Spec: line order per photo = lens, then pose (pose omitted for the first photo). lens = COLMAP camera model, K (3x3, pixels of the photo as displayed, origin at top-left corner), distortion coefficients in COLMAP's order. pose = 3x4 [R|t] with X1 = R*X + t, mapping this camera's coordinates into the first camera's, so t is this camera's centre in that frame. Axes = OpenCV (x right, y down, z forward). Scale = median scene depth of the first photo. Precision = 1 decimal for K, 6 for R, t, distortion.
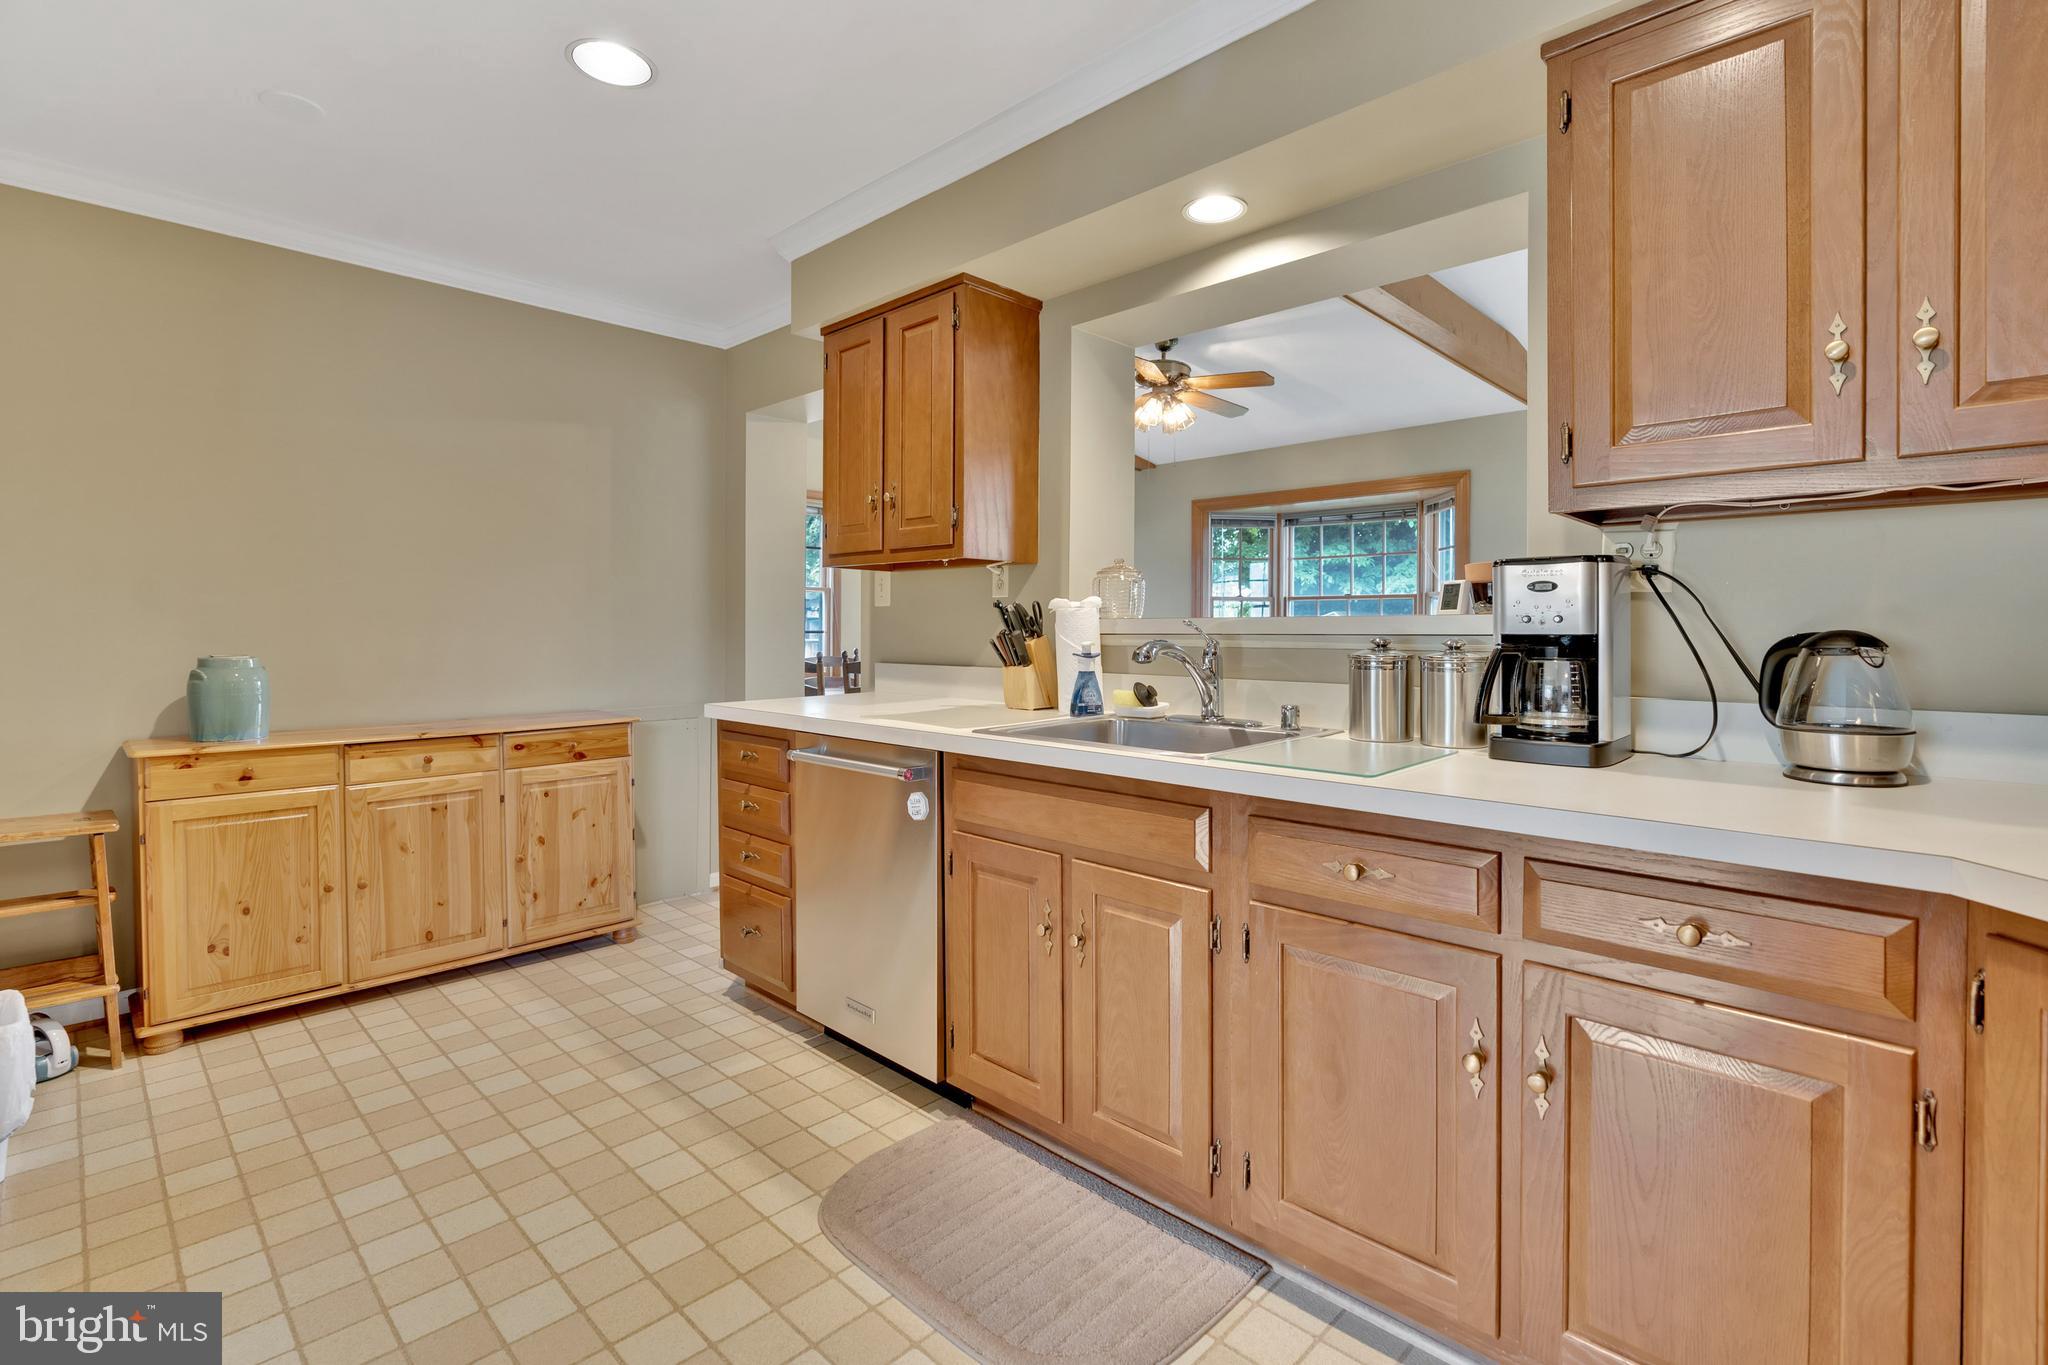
lens RADIAL K [[946.5, 0, 1030.0], [0, 946.5, 634.0], [0, 0, 1]] dist [0.000524, 0.000461]
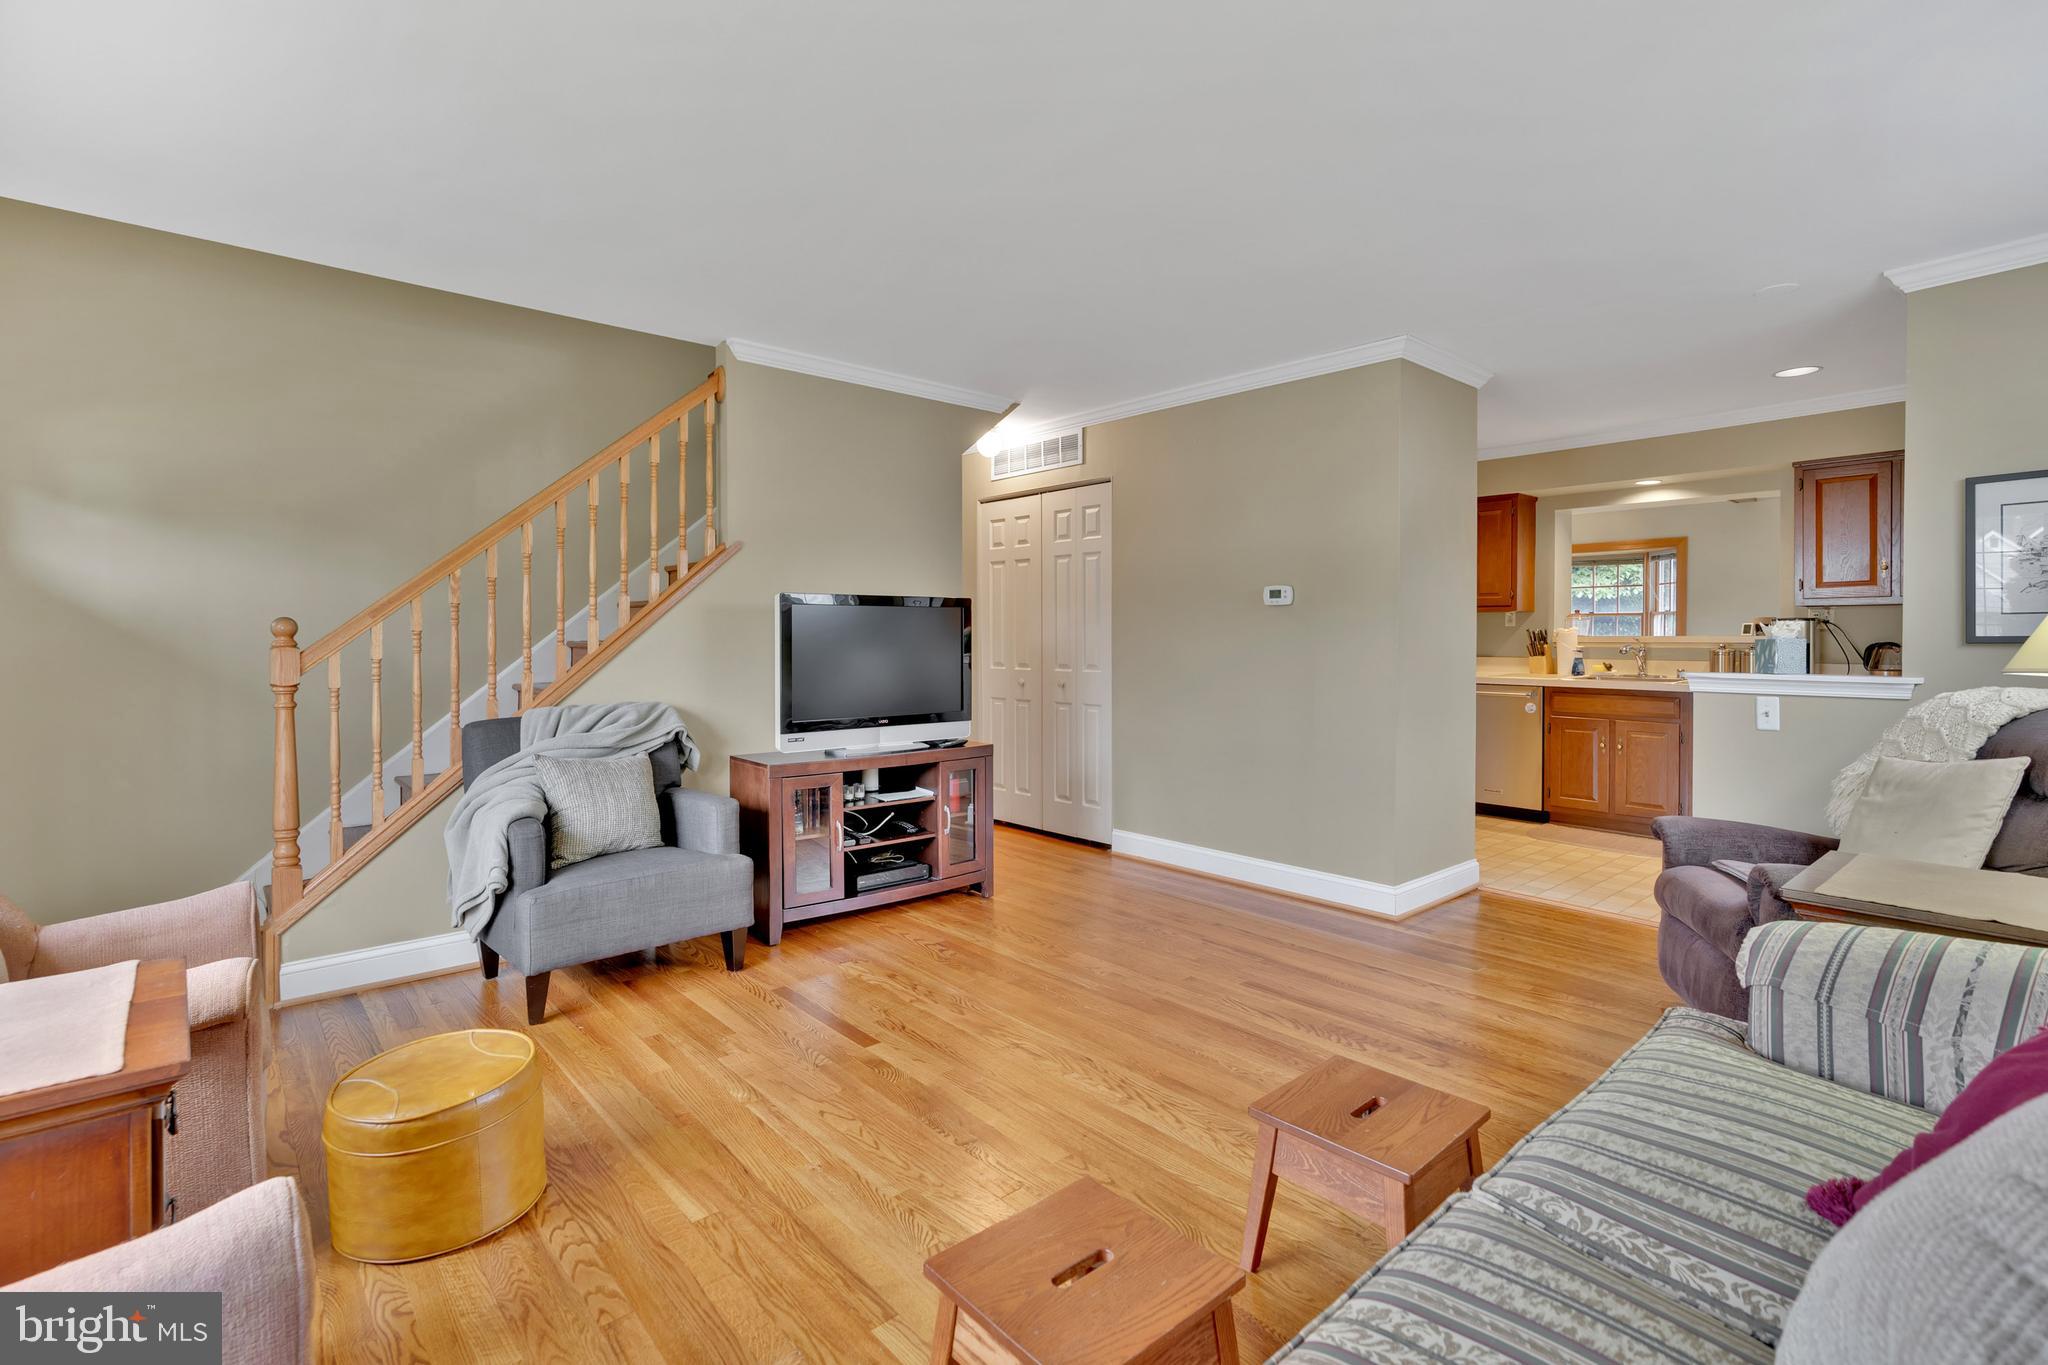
lens RADIAL K [[951.9, 0, 1039.6], [0, 951.9, 644.8], [0, 0, 1]] dist [-0.001013, 0.000741]
pose [[0.997517, -0.002876, -0.070373, -1.166701], [0.003366, 0.999971, 0.006857, -0.016064], [0.070351, -0.007077, 0.997497, -1.575204]]
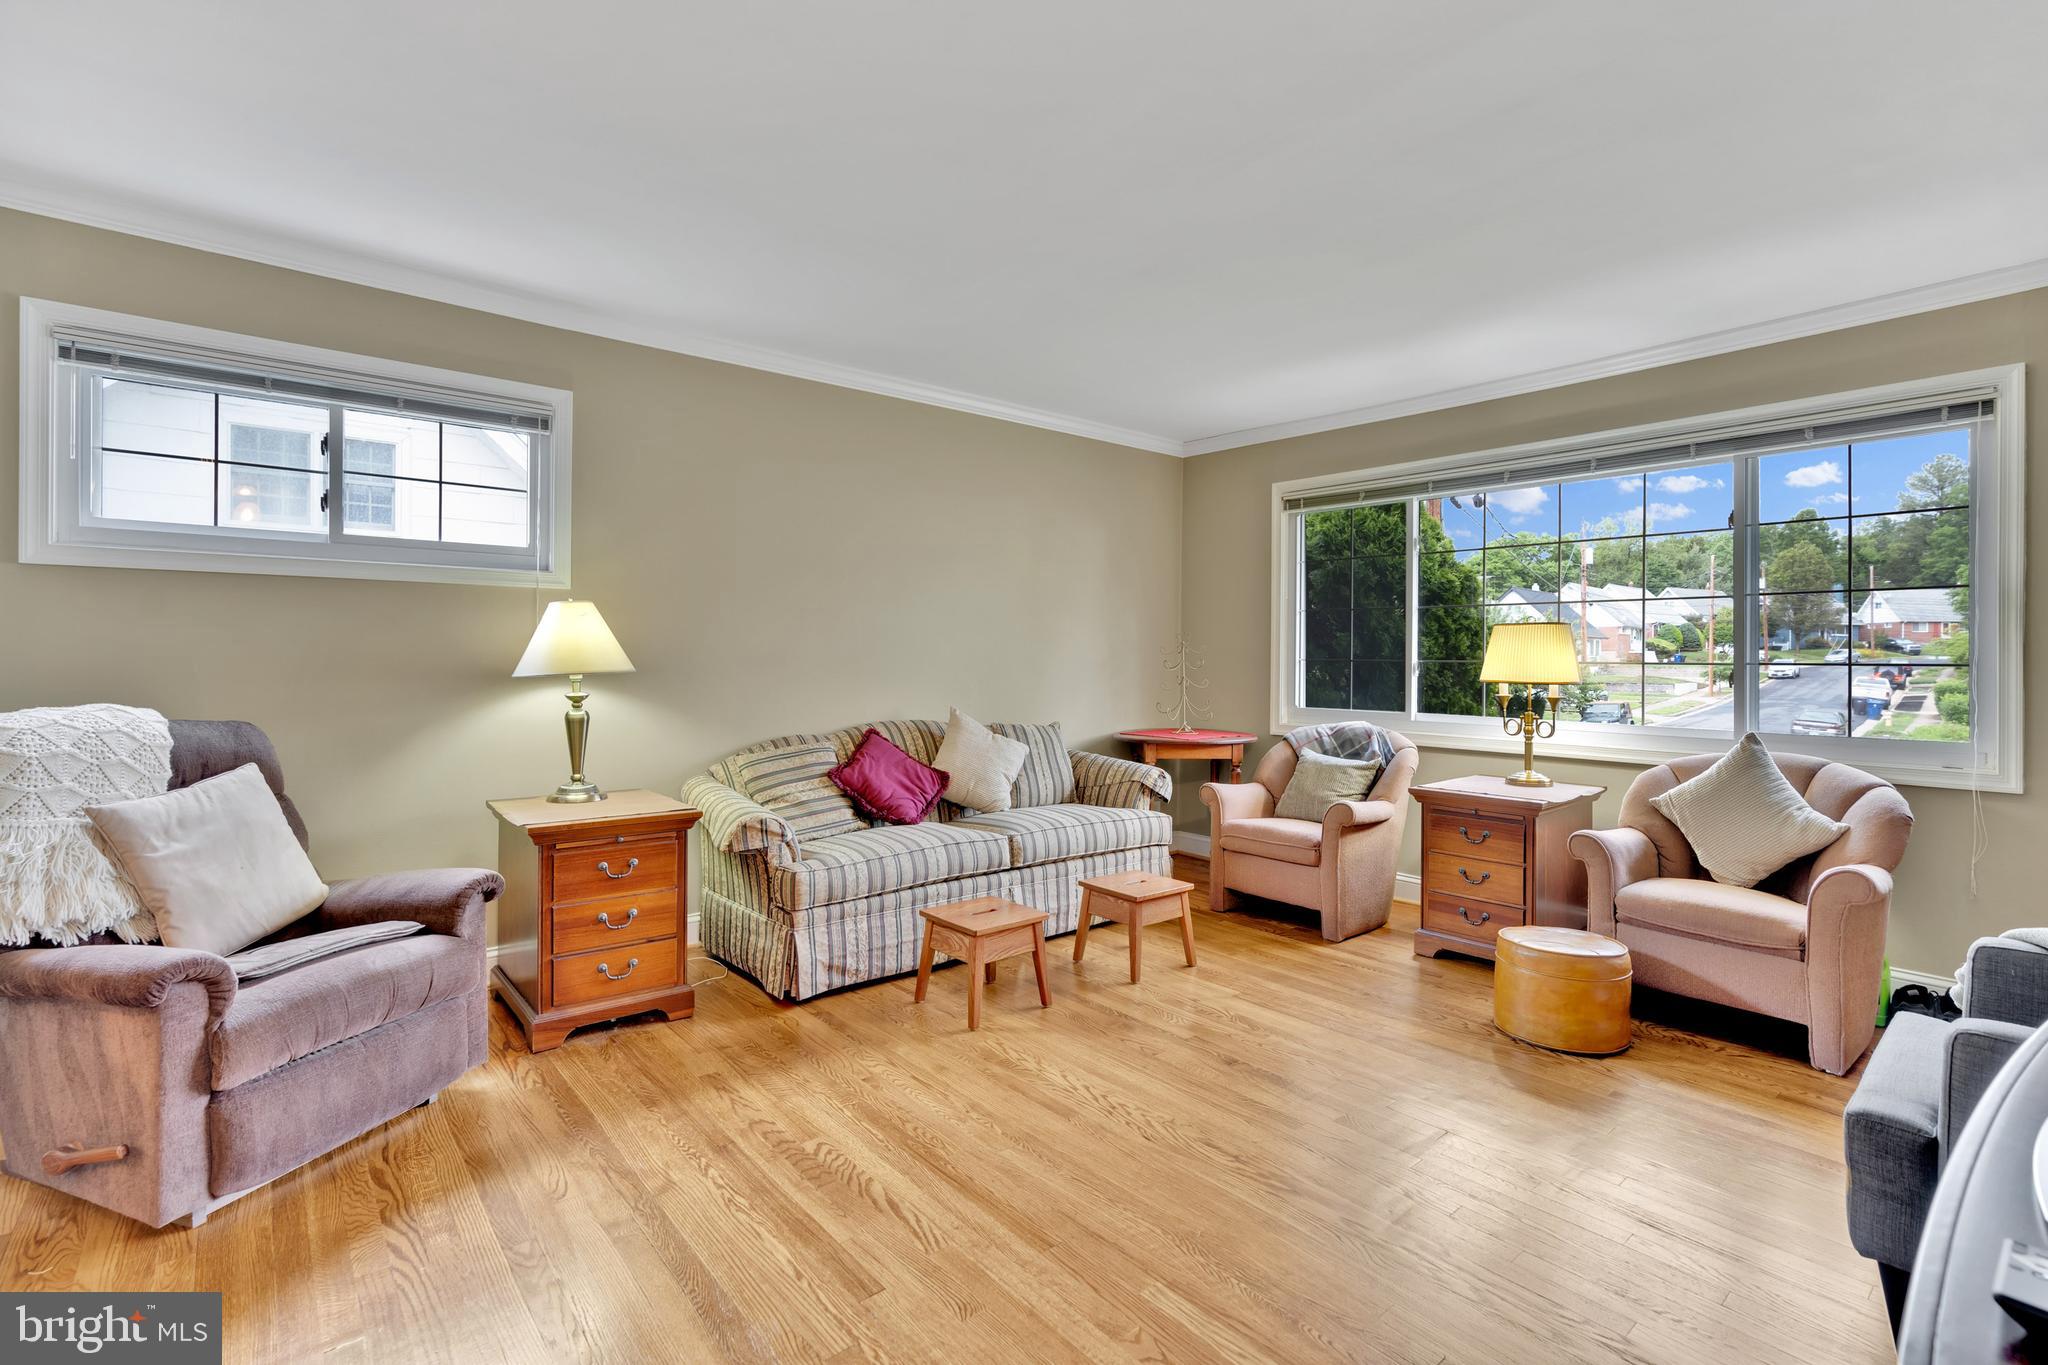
lens RADIAL K [[939.7, 0, 1025.2], [0, 939.7, 661.2], [0, 0, 1]] dist [0.000288, 0.000434]
pose [[-0.994680, -0.015315, 0.101872, -1.155699], [-0.014882, 0.999877, 0.005002, -0.015884], [-0.101936, 0.003459, -0.994785, 0.385876]]
